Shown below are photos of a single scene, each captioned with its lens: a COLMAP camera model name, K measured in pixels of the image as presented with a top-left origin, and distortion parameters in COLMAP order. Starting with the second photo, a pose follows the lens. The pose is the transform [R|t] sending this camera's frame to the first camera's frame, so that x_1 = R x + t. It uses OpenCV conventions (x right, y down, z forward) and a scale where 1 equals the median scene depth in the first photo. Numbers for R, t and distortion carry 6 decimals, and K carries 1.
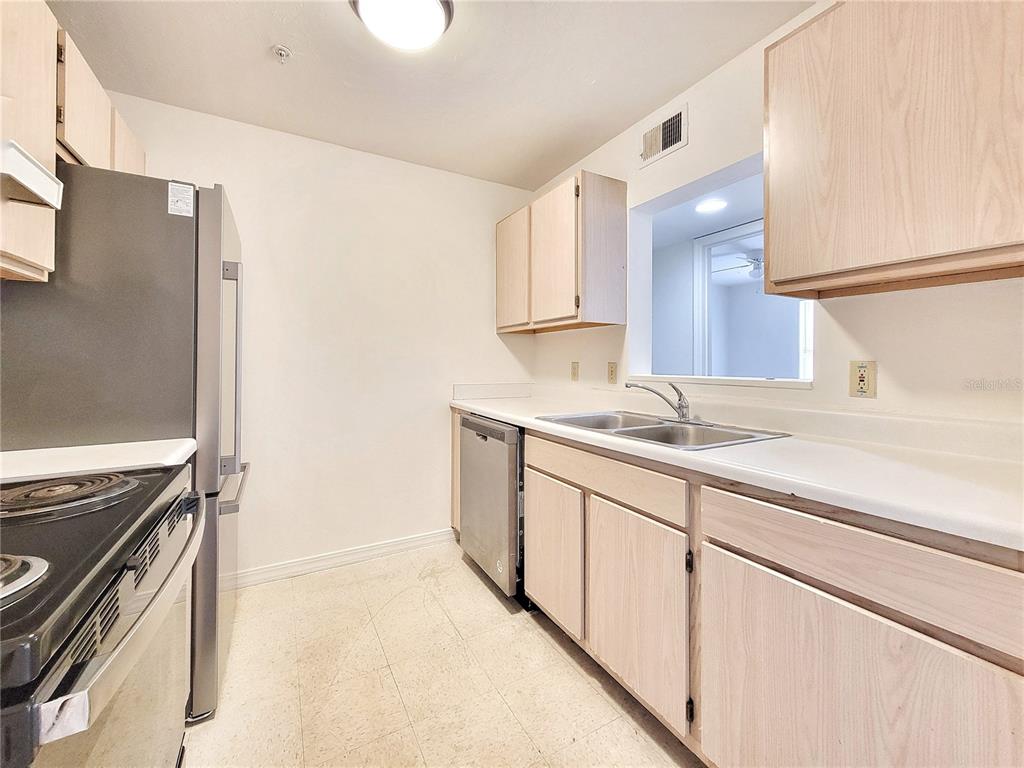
lens RADIAL K [[413.7, 0, 509.7], [0, 413.7, 396.9], [0, 0, 1]] dist [-0.001151, 0.000211]
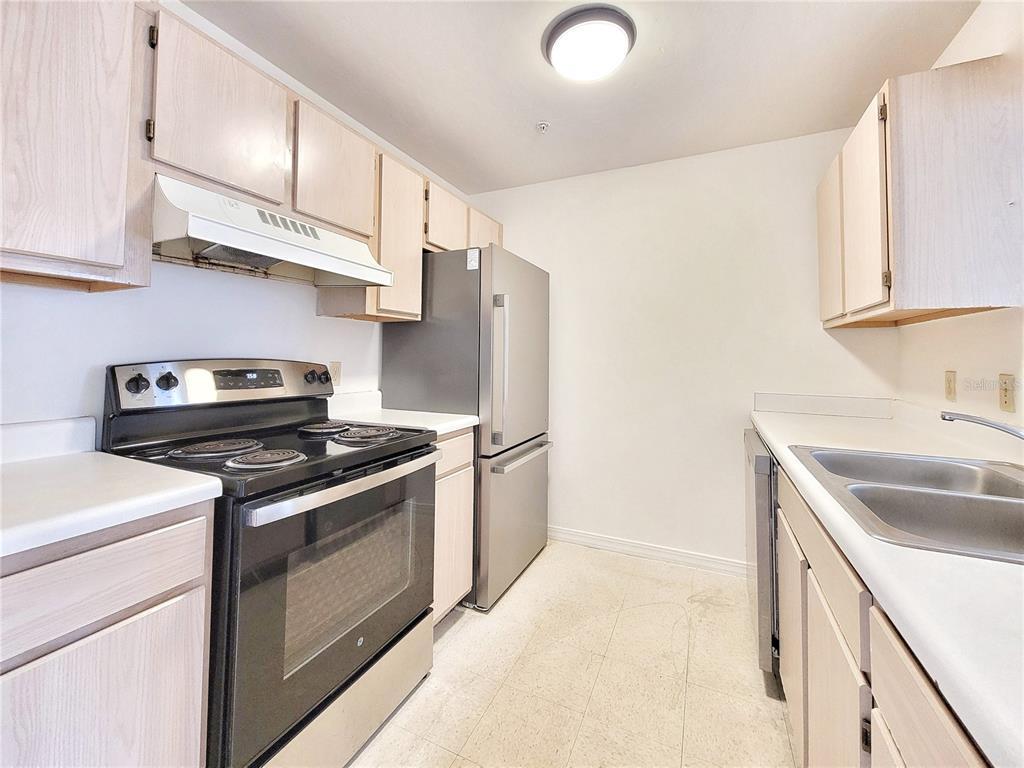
lens RADIAL K [[415.0, 0, 512.0], [0, 415.0, 384.0], [0, 0, 1]] dist [-0.003141, -0.000328]
pose [[0.586842, 0.057548, -0.807654, 0.351113], [-0.074115, 0.997101, 0.017194, -0.034863], [0.806302, 0.049769, 0.589406, 0.150260]]
